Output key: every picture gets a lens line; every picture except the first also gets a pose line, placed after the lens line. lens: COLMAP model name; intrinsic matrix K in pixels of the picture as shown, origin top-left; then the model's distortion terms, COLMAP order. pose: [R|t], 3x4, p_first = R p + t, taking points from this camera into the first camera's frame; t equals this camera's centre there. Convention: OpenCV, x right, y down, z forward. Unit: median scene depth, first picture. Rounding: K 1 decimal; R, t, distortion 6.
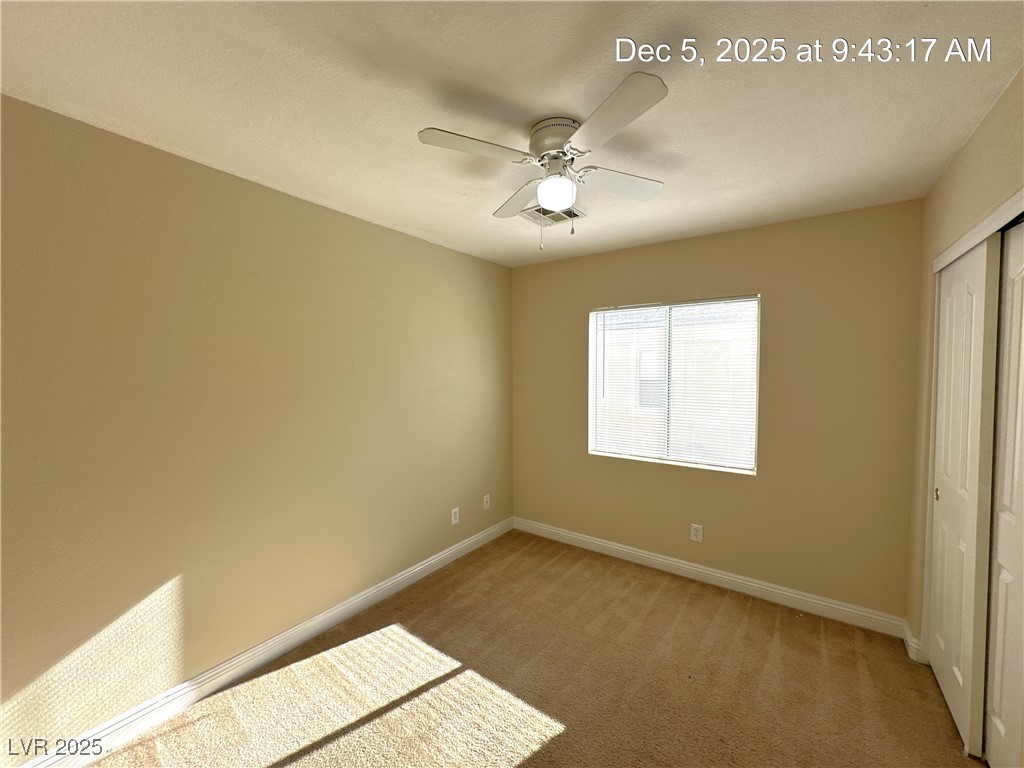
lens RADIAL K [[406.4, 0, 516.2], [0, 406.4, 380.7], [0, 0, 1]] dist [-0.002557, 0.000605]
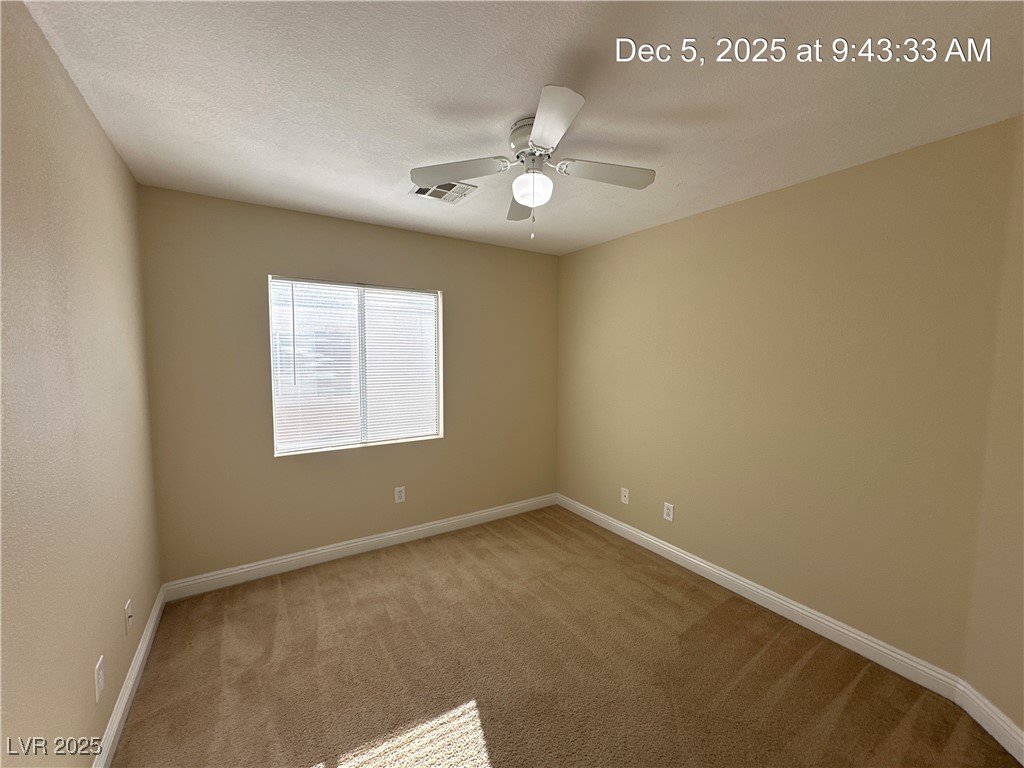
lens RADIAL K [[406.4, 0, 508.9], [0, 406.4, 381.8], [0, 0, 1]] dist [-0.002557, 0.000605]
pose [[0.375990, -0.064569, 0.924372, -0.451033], [0.020440, 0.997904, 0.061392, -0.010806], [-0.926398, -0.004188, 0.376521, 0.317737]]
